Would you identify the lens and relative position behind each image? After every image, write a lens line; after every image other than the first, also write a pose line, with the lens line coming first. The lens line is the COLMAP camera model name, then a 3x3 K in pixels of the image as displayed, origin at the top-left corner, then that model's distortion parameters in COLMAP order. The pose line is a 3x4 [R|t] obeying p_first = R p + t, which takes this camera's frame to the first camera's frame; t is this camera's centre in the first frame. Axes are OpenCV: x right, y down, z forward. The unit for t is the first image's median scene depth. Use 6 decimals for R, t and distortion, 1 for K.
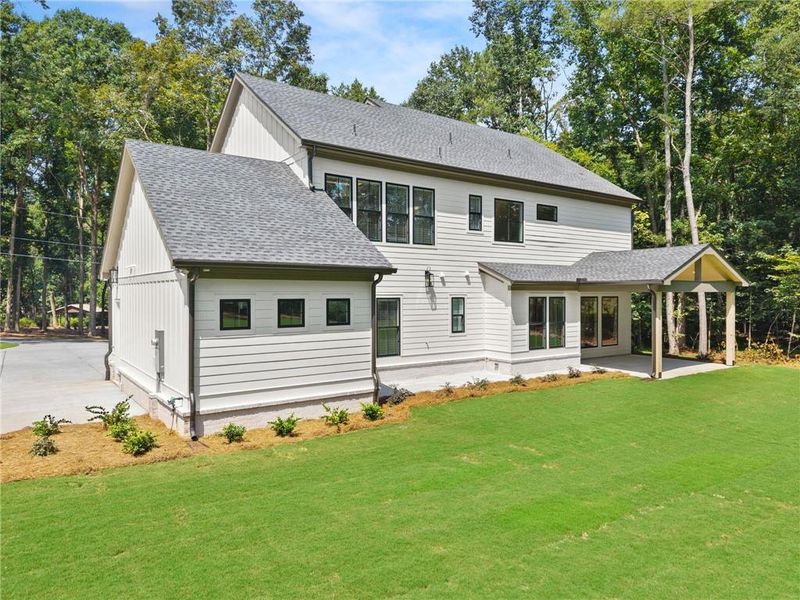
lens RADIAL K [[538.5, 0, 396.6], [0, 538.5, 295.0], [0, 0, 1]] dist [0.014849, -0.019659]
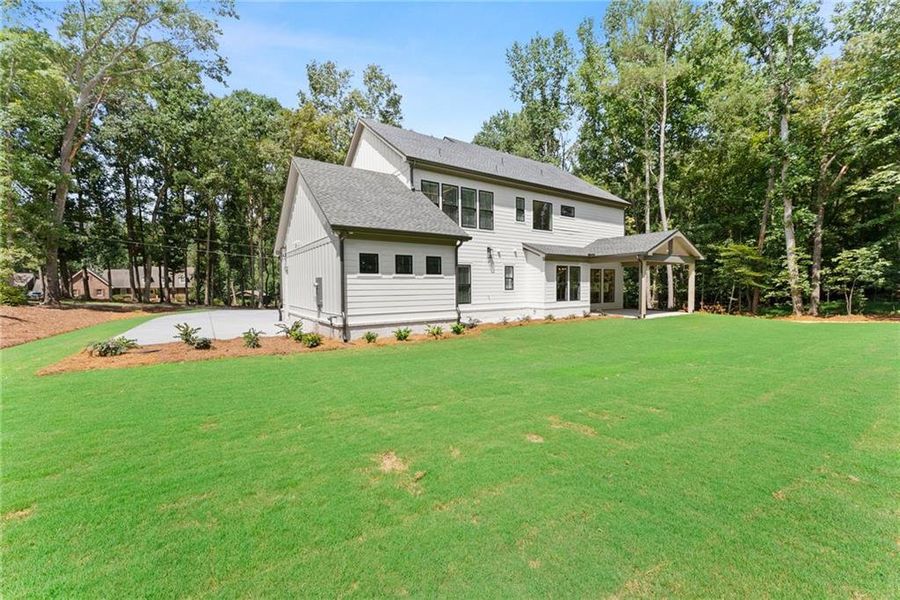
lens RADIAL K [[365.2, 0, 448.6], [0, 365.2, 301.3], [0, 0, 1]] dist [-0.012773, -0.000214]
pose [[0.999613, -0.007888, -0.026691, -0.024672], [0.008923, 0.999204, 0.038878, 0.056908], [0.026363, -0.039102, 0.998887, -0.018241]]
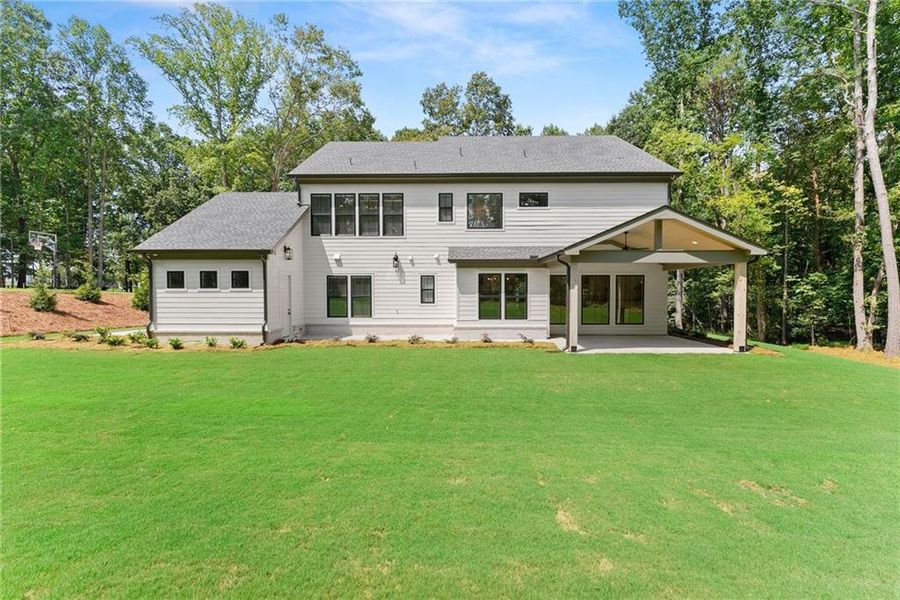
lens RADIAL K [[365.2, 0, 451.1], [0, 365.2, 296.1], [0, 0, 1]] dist [-0.012773, -0.000214]
pose [[0.801567, 0.005901, -0.597876, 0.623358], [-0.001440, 0.999967, 0.007938, 0.043138], [0.597904, -0.005502, 0.801549, 0.312613]]
